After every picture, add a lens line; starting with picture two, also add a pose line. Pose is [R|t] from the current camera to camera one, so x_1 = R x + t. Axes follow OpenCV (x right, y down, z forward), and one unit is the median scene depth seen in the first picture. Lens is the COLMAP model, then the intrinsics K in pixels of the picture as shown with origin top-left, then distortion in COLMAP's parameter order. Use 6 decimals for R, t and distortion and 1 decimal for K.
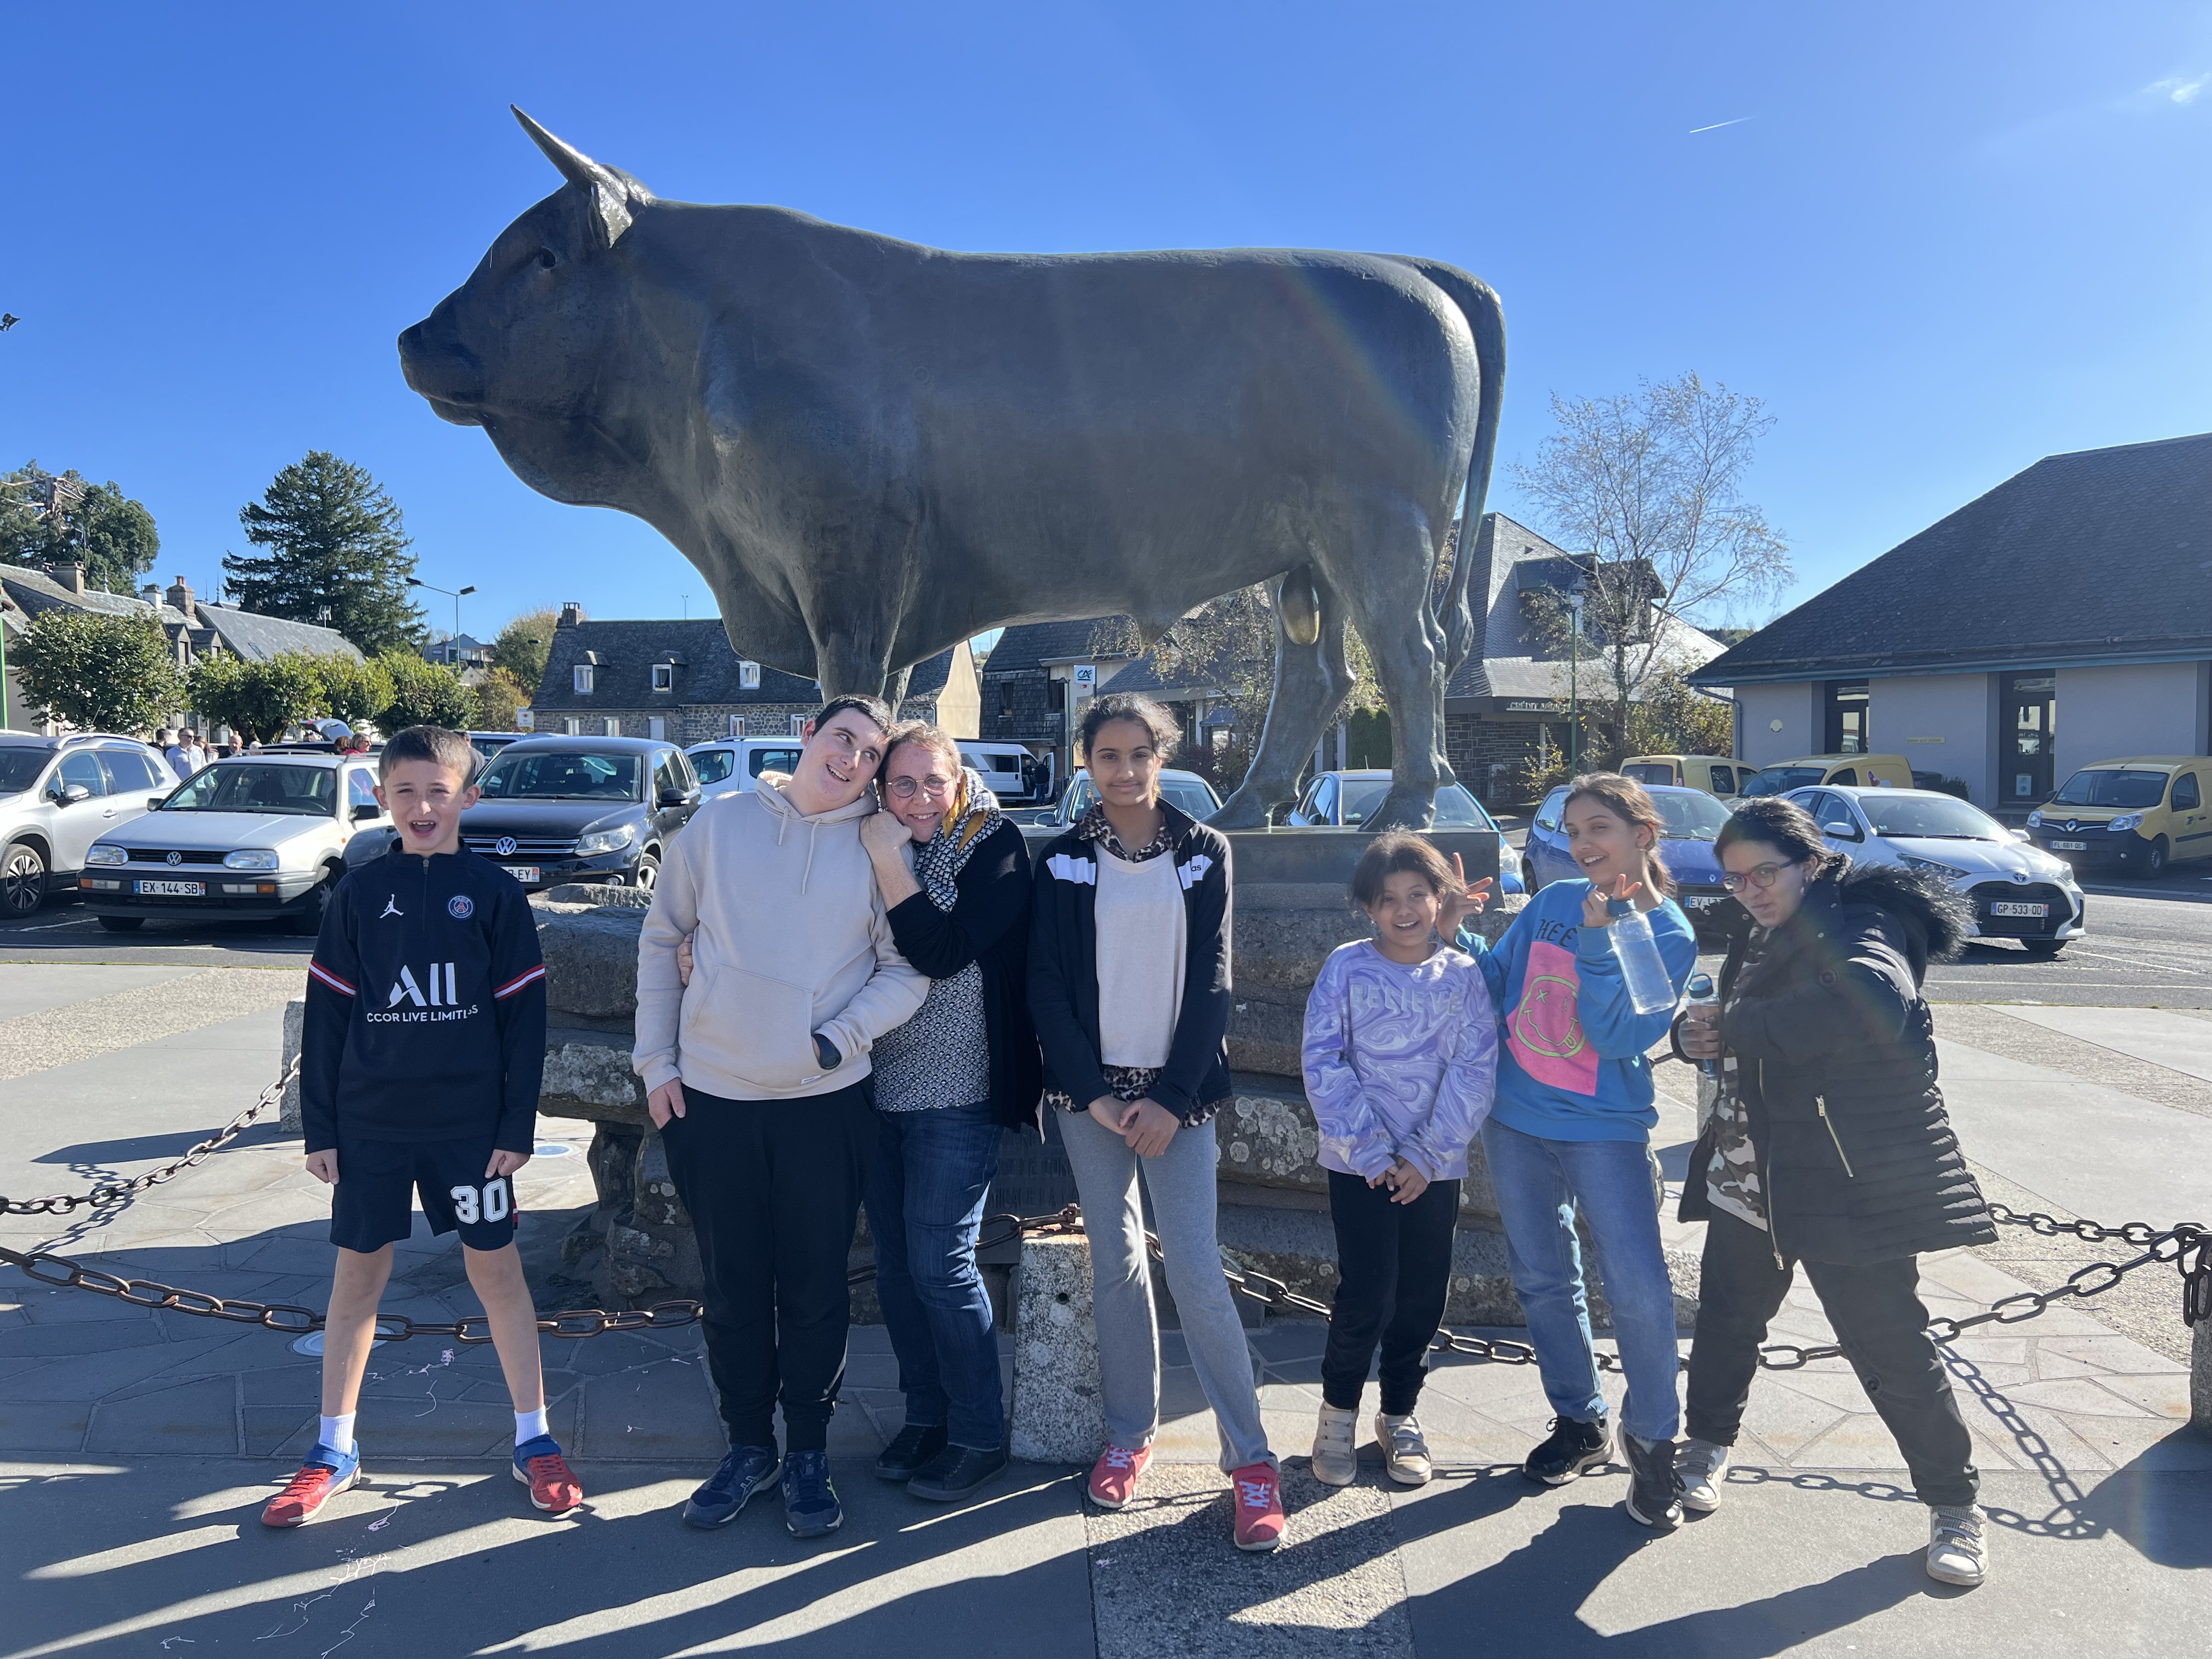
lens RADIAL K [[1654.9, 0, 1103.7], [0, 1654.9, 819.0], [0, 0, 1]] dist [0.015676, -0.012146]
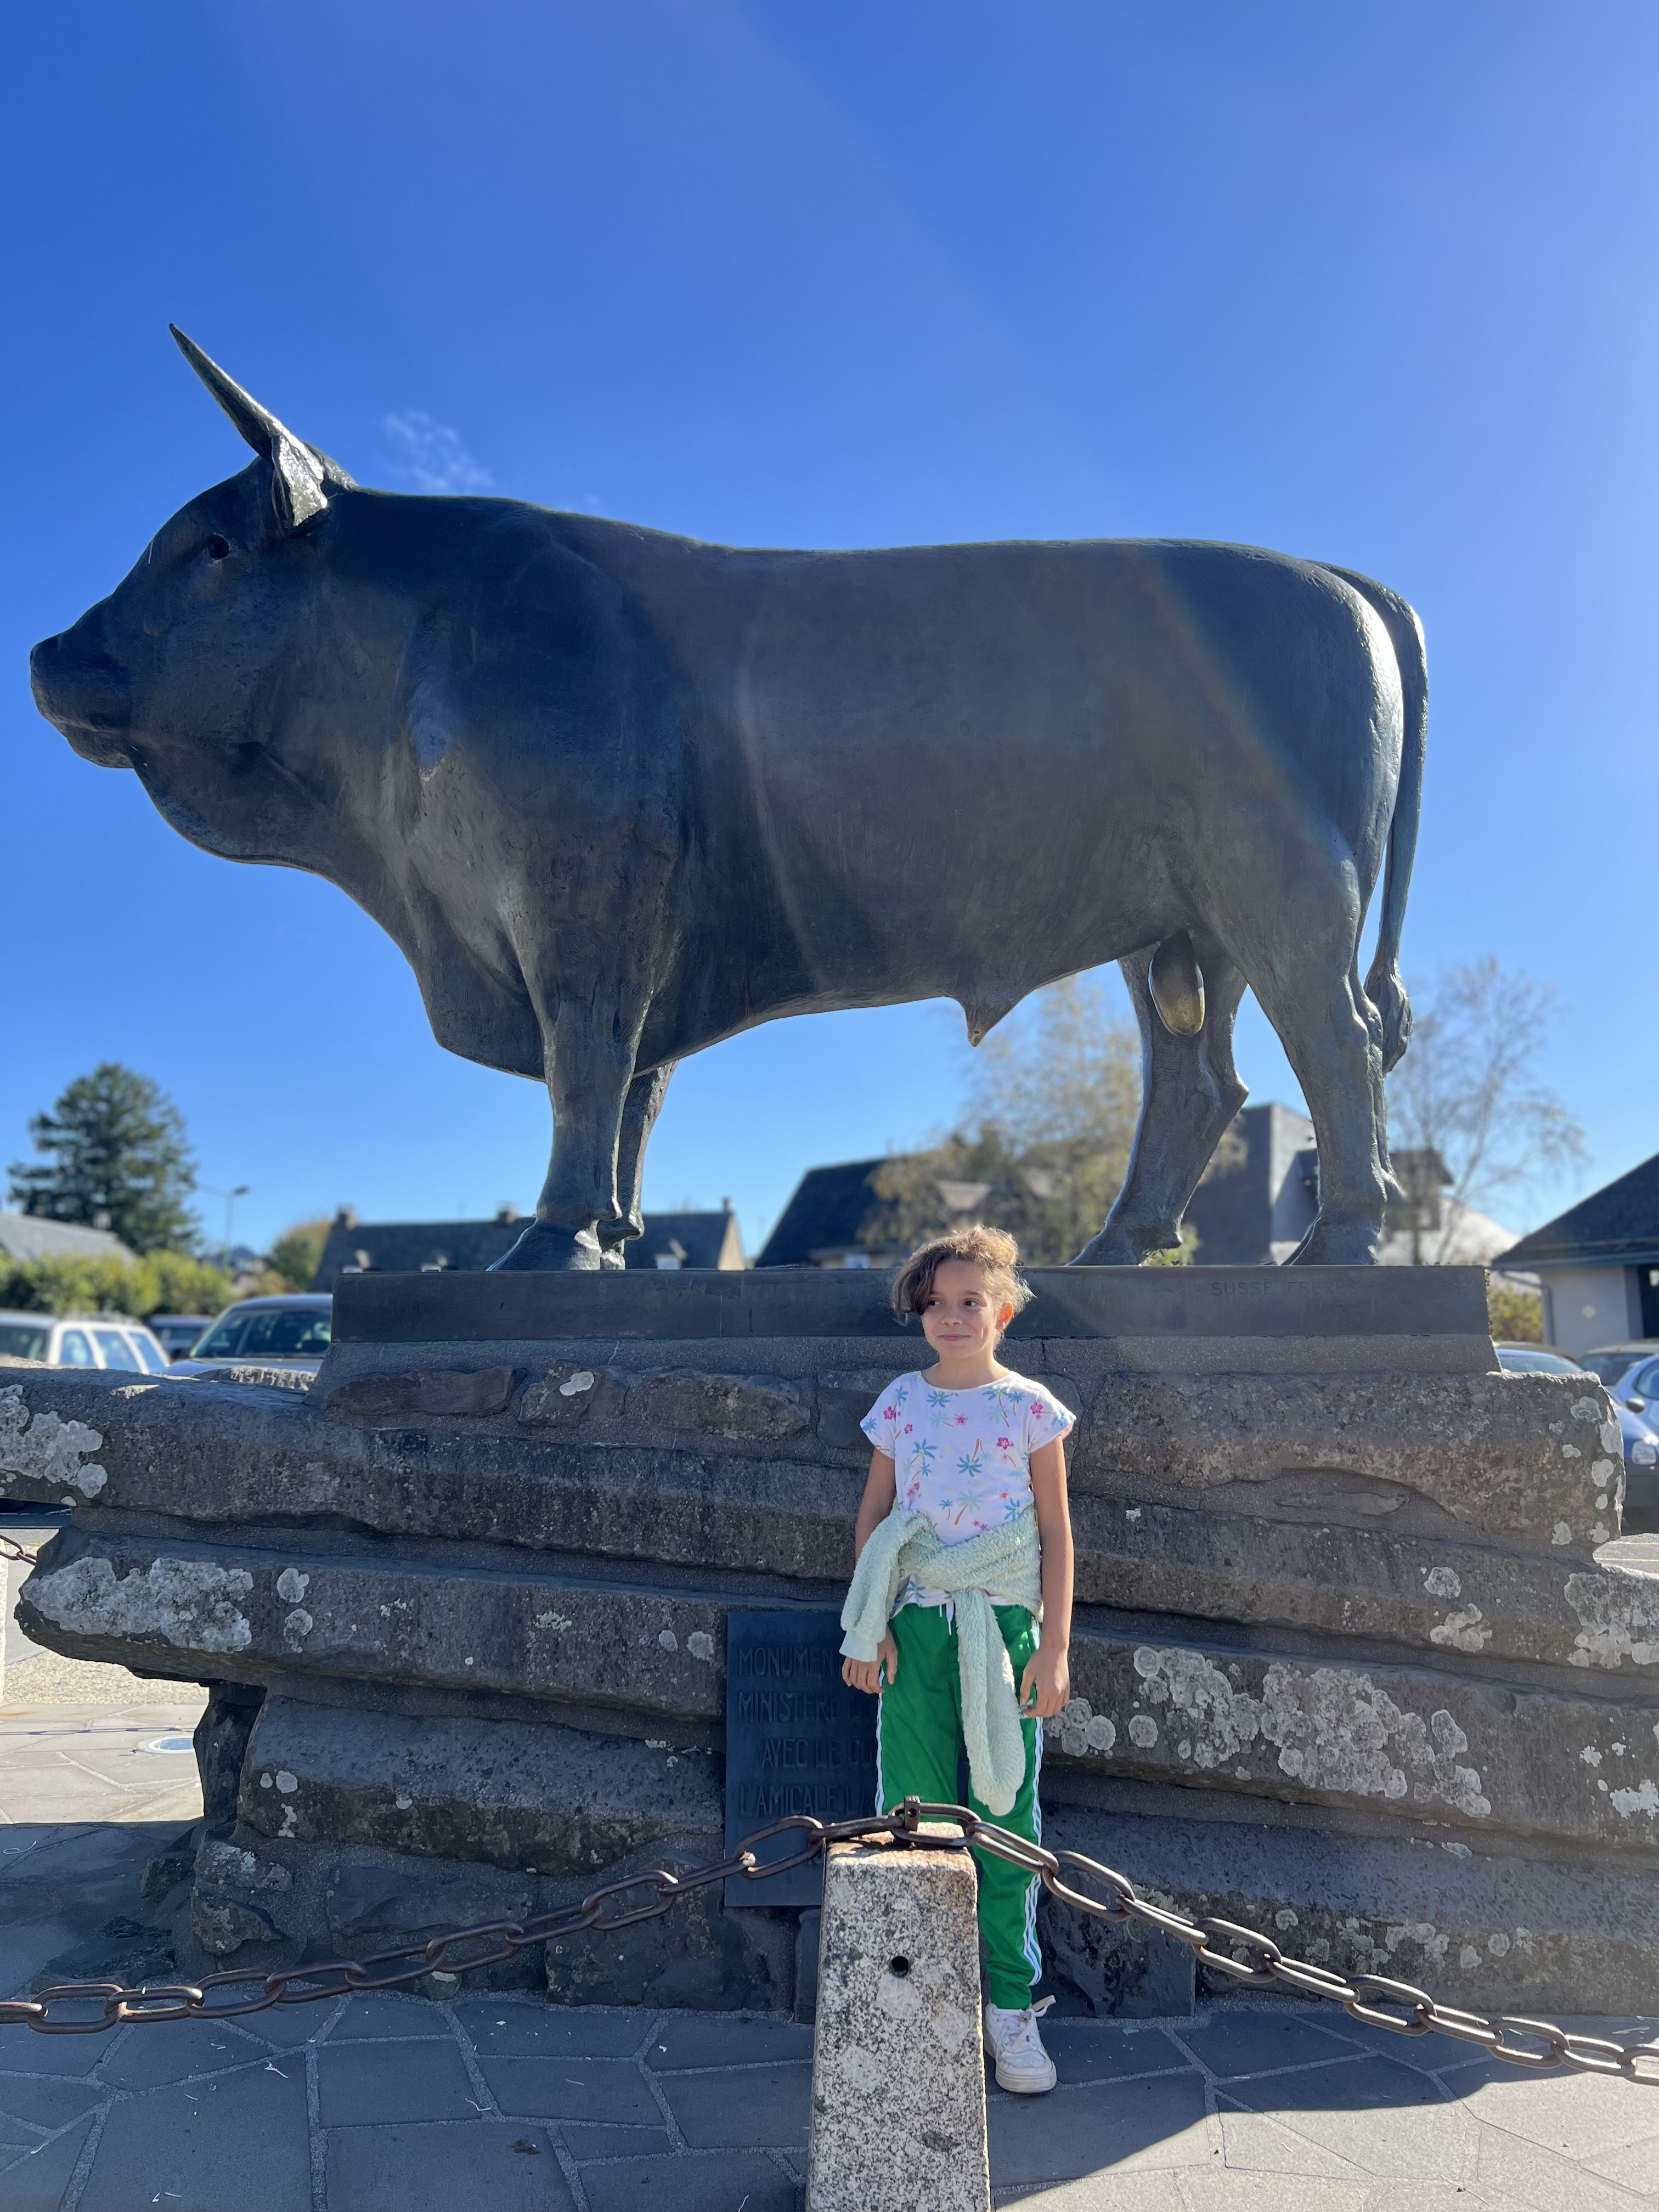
lens RADIAL K [[1651.4, 0, 828.2], [0, 1651.4, 1120.9], [0, 0, 1]] dist [0.005889, -0.005979]
pose [[0.999617, -0.006186, -0.026960, -0.009485], [0.001079, 0.982649, -0.185470, 0.031123], [0.027640, 0.185370, 0.982280, 0.110495]]
